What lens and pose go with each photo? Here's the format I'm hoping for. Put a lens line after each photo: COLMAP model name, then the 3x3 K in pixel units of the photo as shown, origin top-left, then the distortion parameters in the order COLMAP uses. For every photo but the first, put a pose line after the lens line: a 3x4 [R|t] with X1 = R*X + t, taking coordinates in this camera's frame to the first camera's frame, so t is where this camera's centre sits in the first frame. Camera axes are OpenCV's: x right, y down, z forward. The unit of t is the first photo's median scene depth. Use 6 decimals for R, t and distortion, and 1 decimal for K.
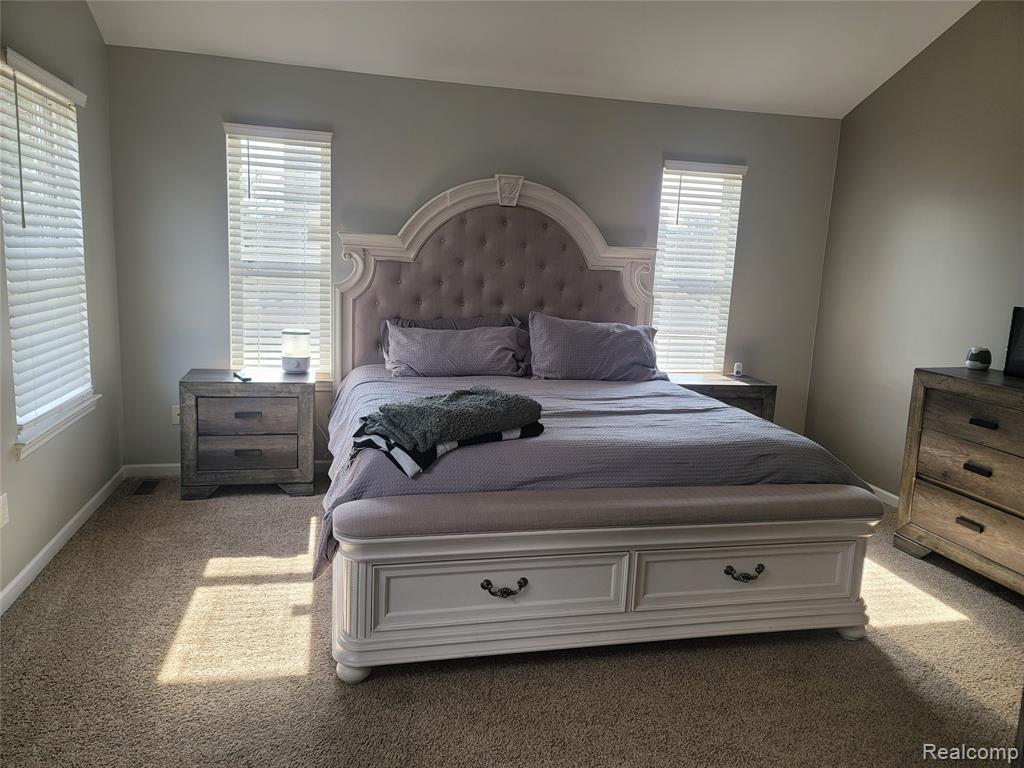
lens RADIAL K [[745.8, 0, 517.8], [0, 745.8, 379.1], [0, 0, 1]] dist [0.072427, -0.054633]
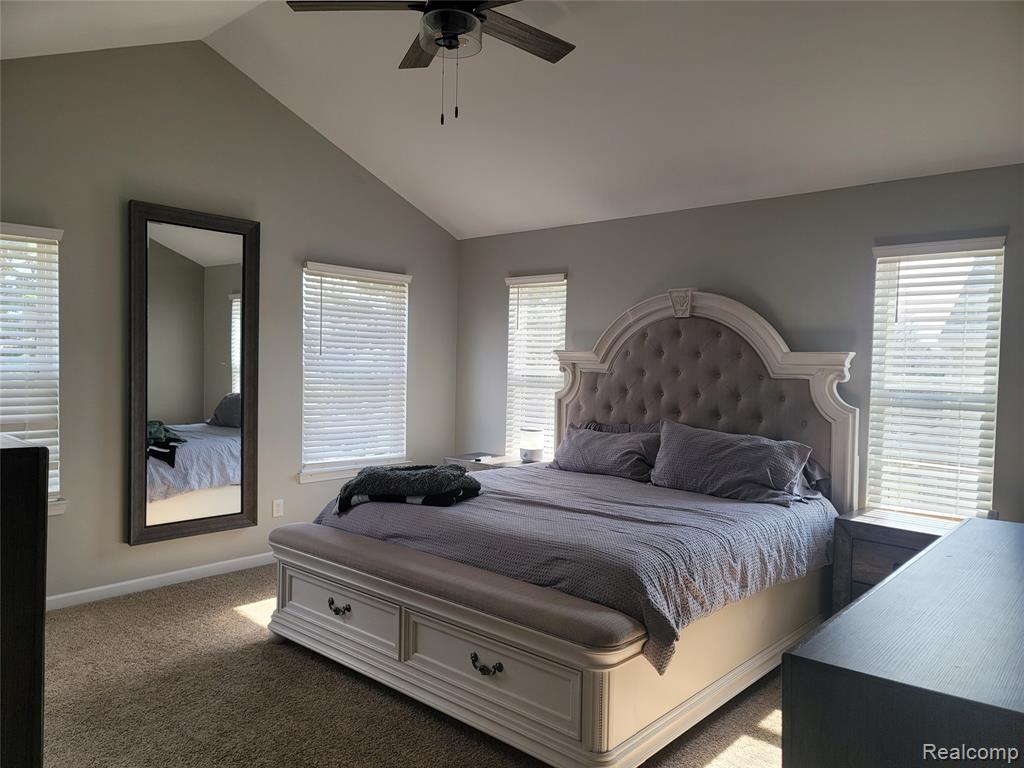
lens RADIAL K [[745.8, 0, 513.0], [0, 745.8, 388.1], [0, 0, 1]] dist [0.072427, -0.054633]
pose [[0.563669, -0.003808, -0.825992, 0.716629], [-0.132373, 0.986648, -0.094882, -0.008668], [0.815325, 0.162821, 0.555639, 0.263777]]
